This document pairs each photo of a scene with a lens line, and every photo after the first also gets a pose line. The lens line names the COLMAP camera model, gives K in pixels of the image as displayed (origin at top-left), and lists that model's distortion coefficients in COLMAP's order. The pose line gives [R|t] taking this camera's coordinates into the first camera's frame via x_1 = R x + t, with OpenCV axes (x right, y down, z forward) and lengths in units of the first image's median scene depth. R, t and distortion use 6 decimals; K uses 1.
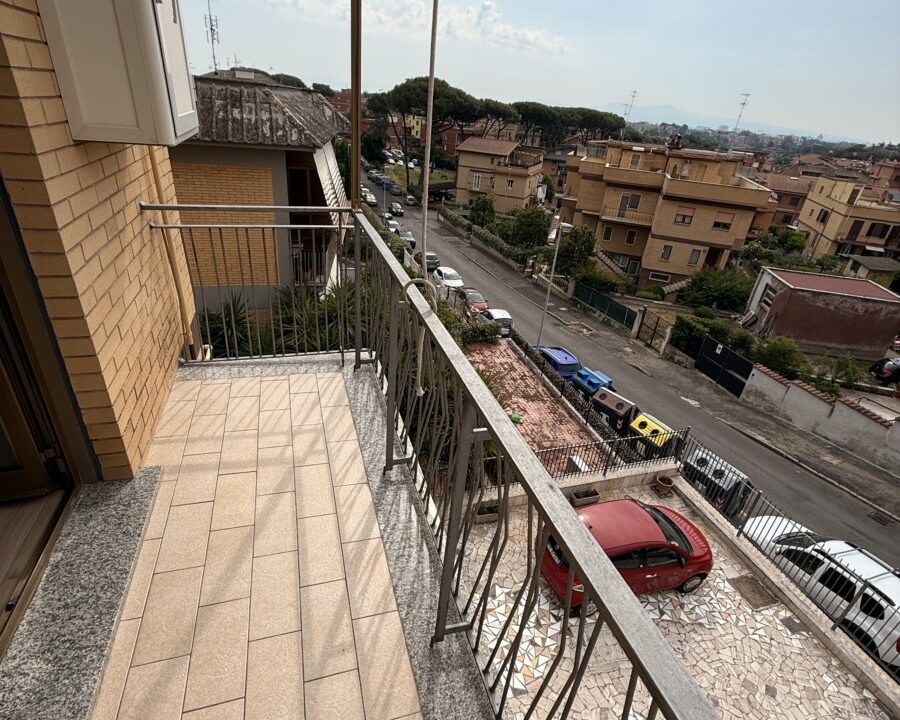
lens RADIAL K [[475.7, 0, 450.0], [0, 475.7, 360.6], [0, 0, 1]] dist [0.000165, 0.005066]
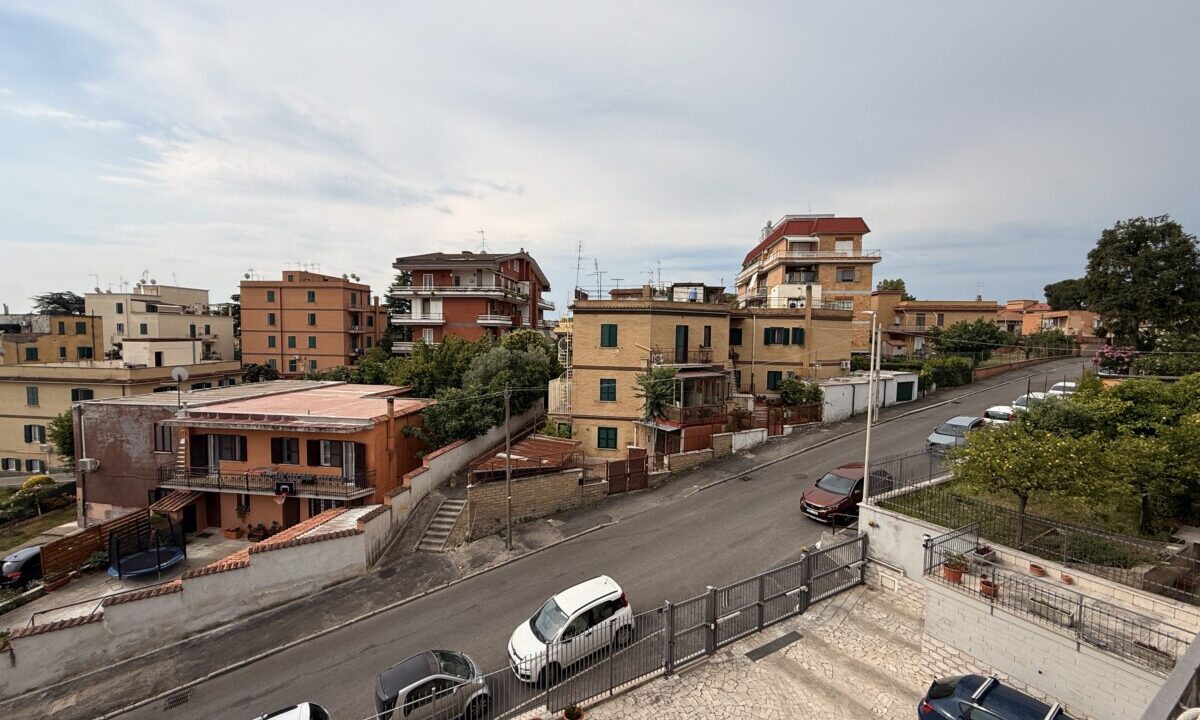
lens RADIAL K [[477.0, 0, 596.6], [0, 477.0, 361.1], [0, 0, 1]] dist [0.001166, 0.000412]
pose [[-0.228425, -0.148406, 0.962184, -0.031232], [0.430069, 0.871273, 0.236484, -0.079724], [-0.873420, 0.467825, -0.135195, 0.127061]]
